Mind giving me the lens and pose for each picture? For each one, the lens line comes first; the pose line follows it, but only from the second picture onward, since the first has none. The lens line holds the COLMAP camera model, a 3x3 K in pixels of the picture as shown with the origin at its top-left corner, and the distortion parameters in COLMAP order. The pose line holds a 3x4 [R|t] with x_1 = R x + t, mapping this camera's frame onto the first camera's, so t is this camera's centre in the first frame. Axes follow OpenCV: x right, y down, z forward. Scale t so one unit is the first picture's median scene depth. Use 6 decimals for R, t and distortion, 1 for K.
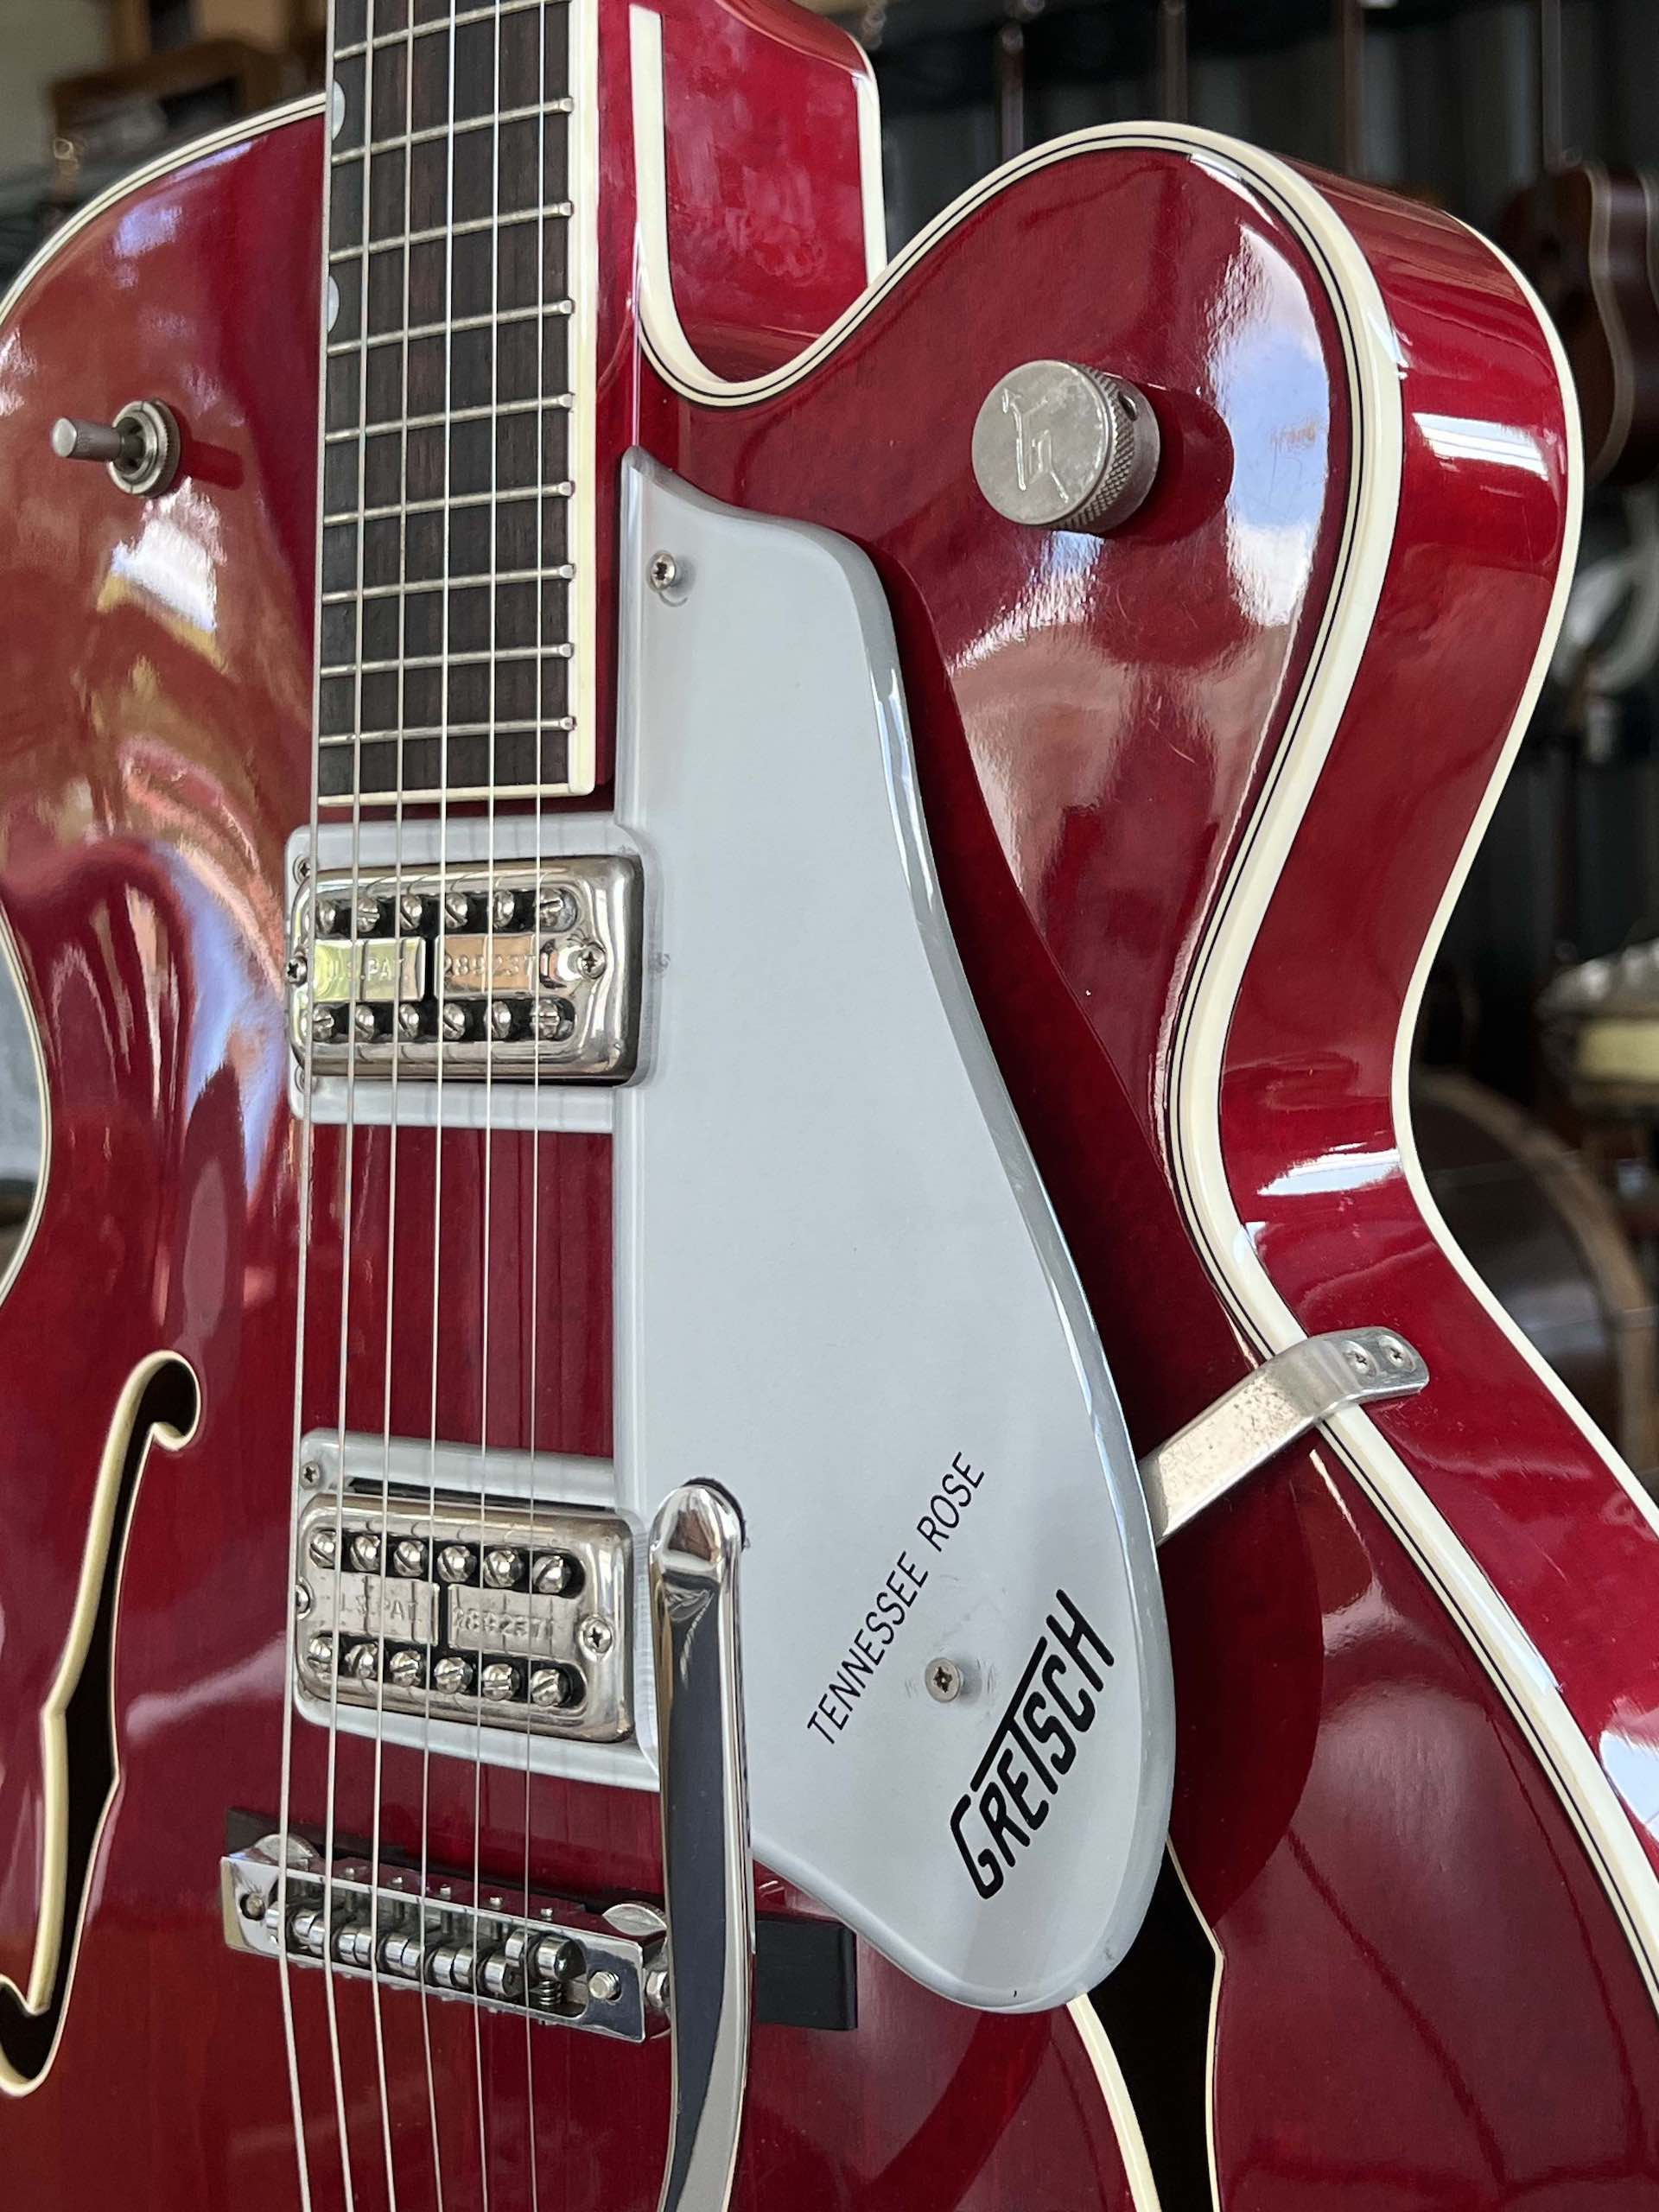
lens RADIAL K [[3131.4, 0, 829.5], [0, 3131.4, 1106.0], [0, 0, 1]] dist [0.227050, -0.895677]
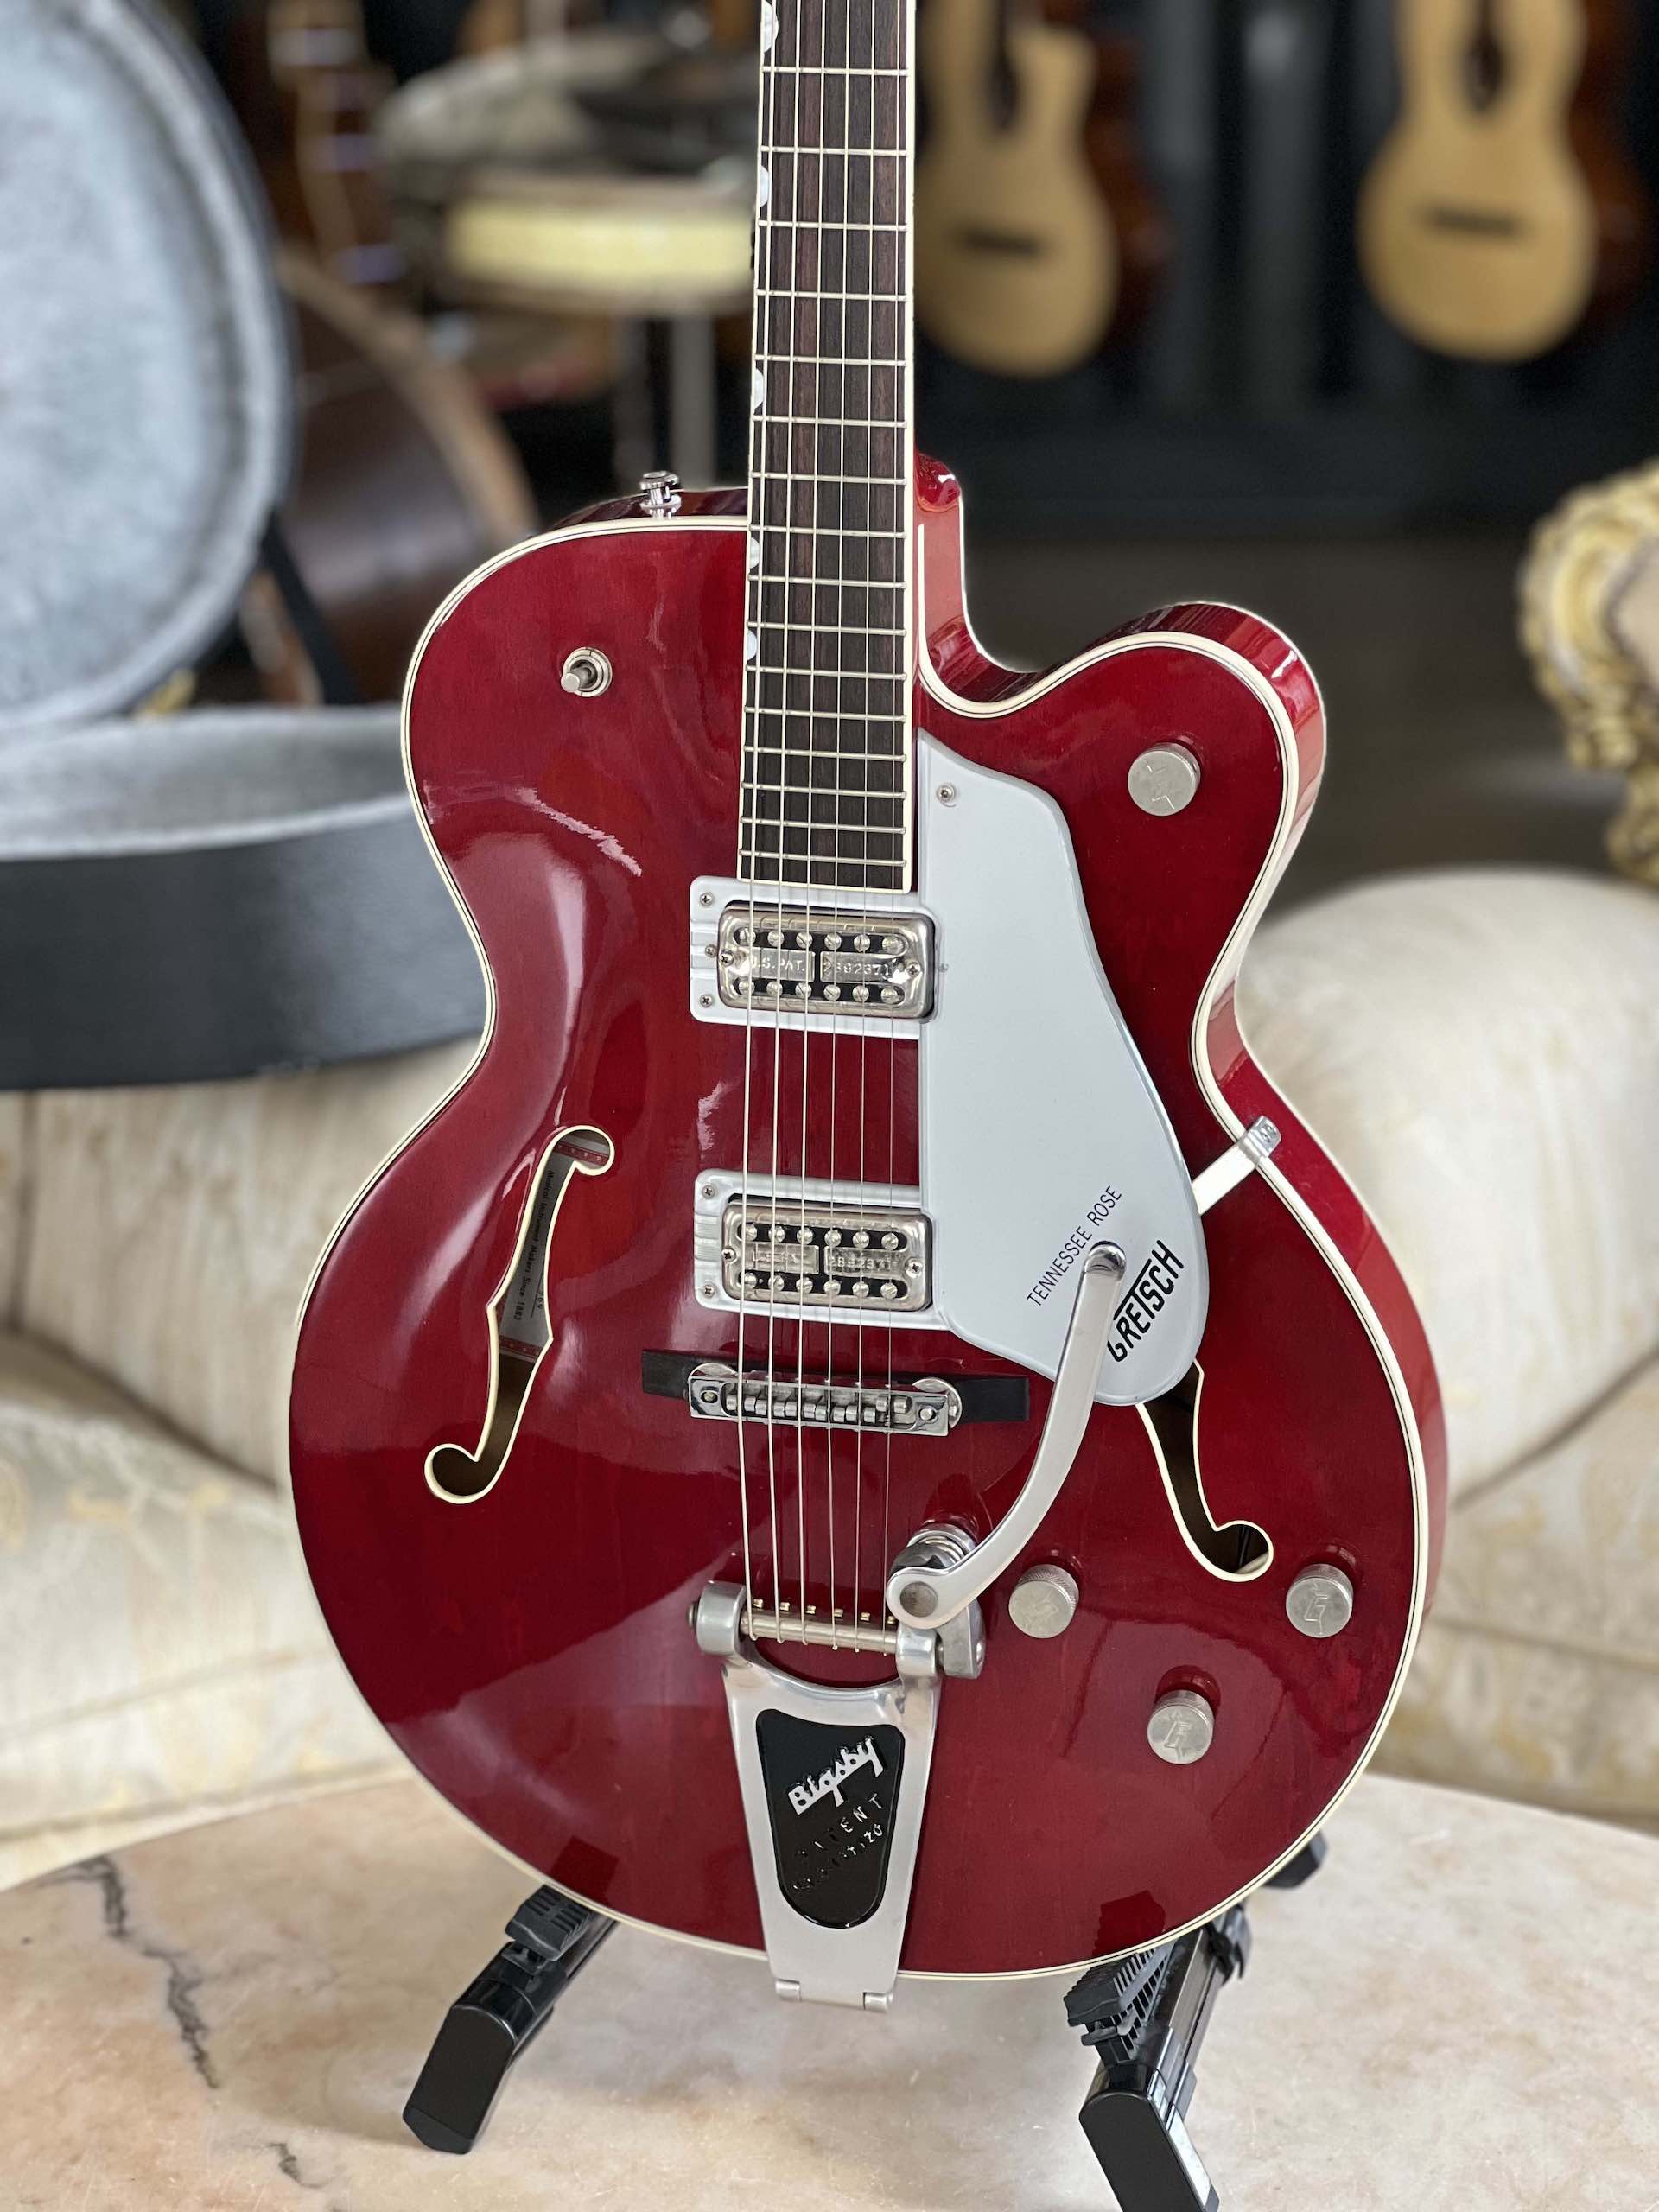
lens RADIAL K [[4837.6, 0, 829.5], [0, 4837.6, 1106.0], [0, 0, 1]] dist [-0.075142, 2.229230]
pose [[0.920191, -0.095738, 0.379581, -1.413718], [0.002619, 0.971118, 0.238586, -0.756534], [-0.391460, -0.218551, 0.893865, -2.003152]]
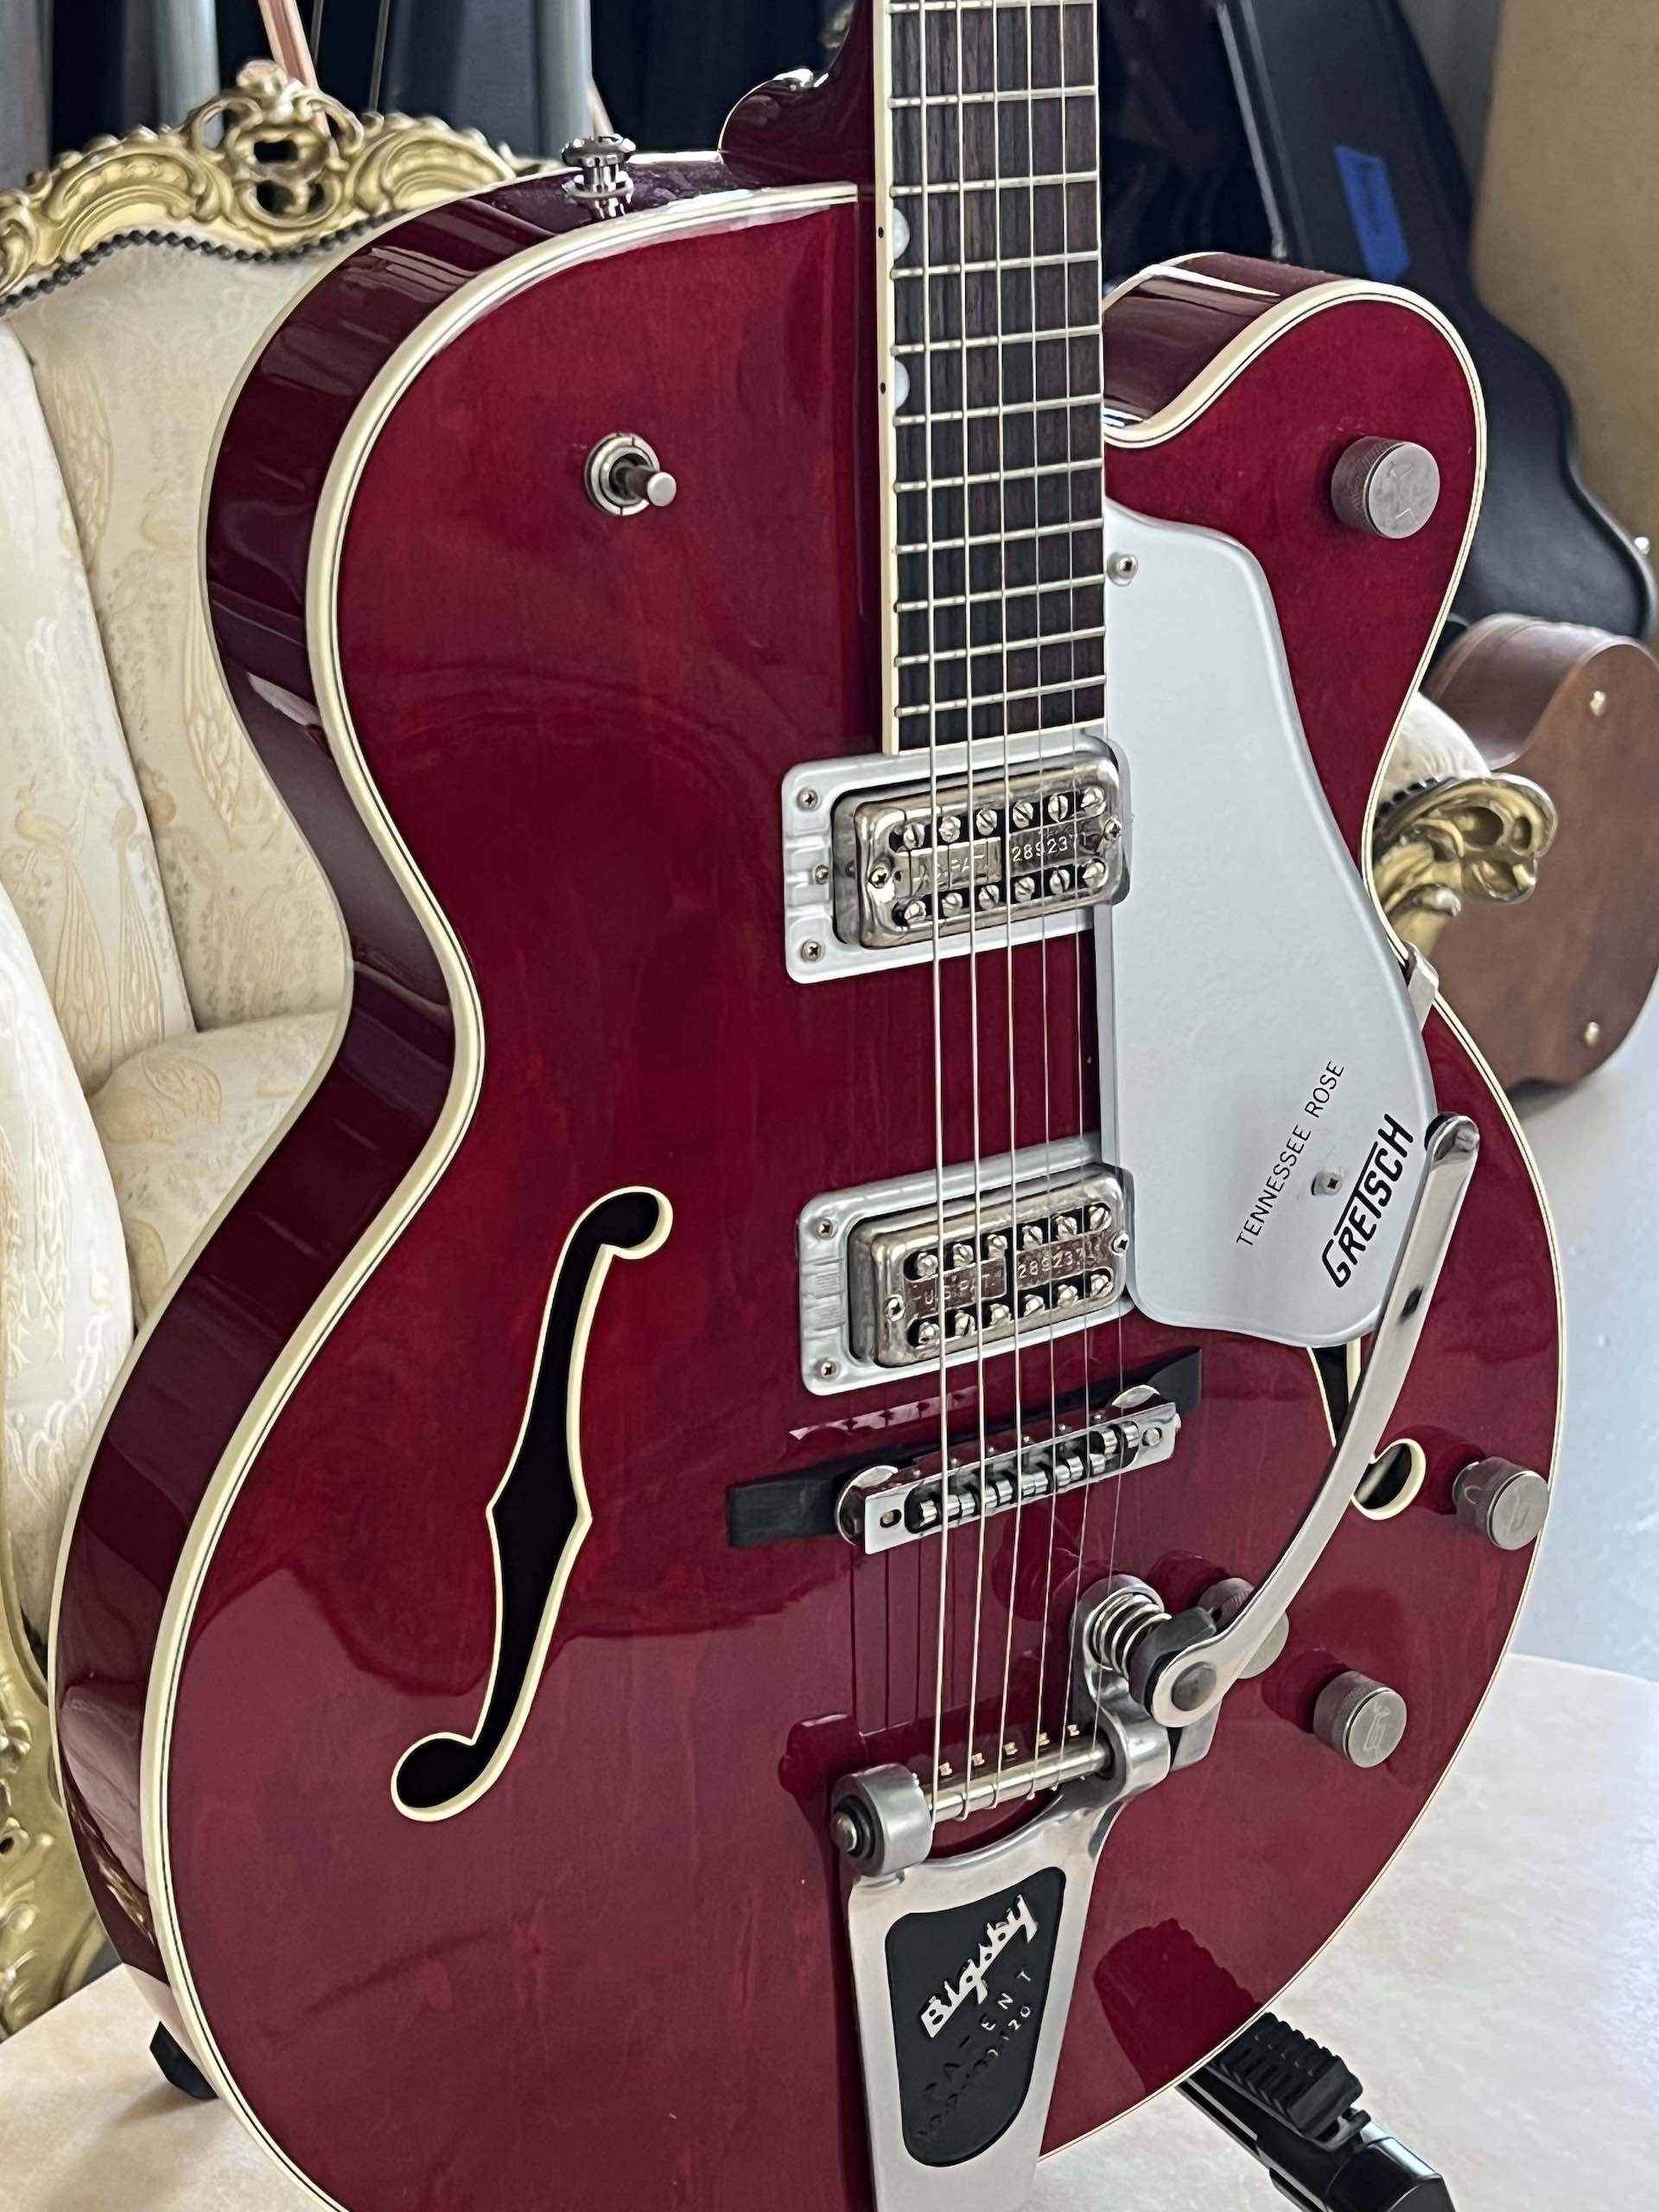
lens RADIAL K [[3650.4, 0, 829.5], [0, 3650.4, 1106.0], [0, 0, 1]] dist [0.338862, -1.308107]
pose [[0.352497, -0.313405, 0.881773, -1.727368], [0.044507, 0.946802, 0.318725, -0.490805], [-0.934754, -0.073104, 0.347694, 0.499678]]
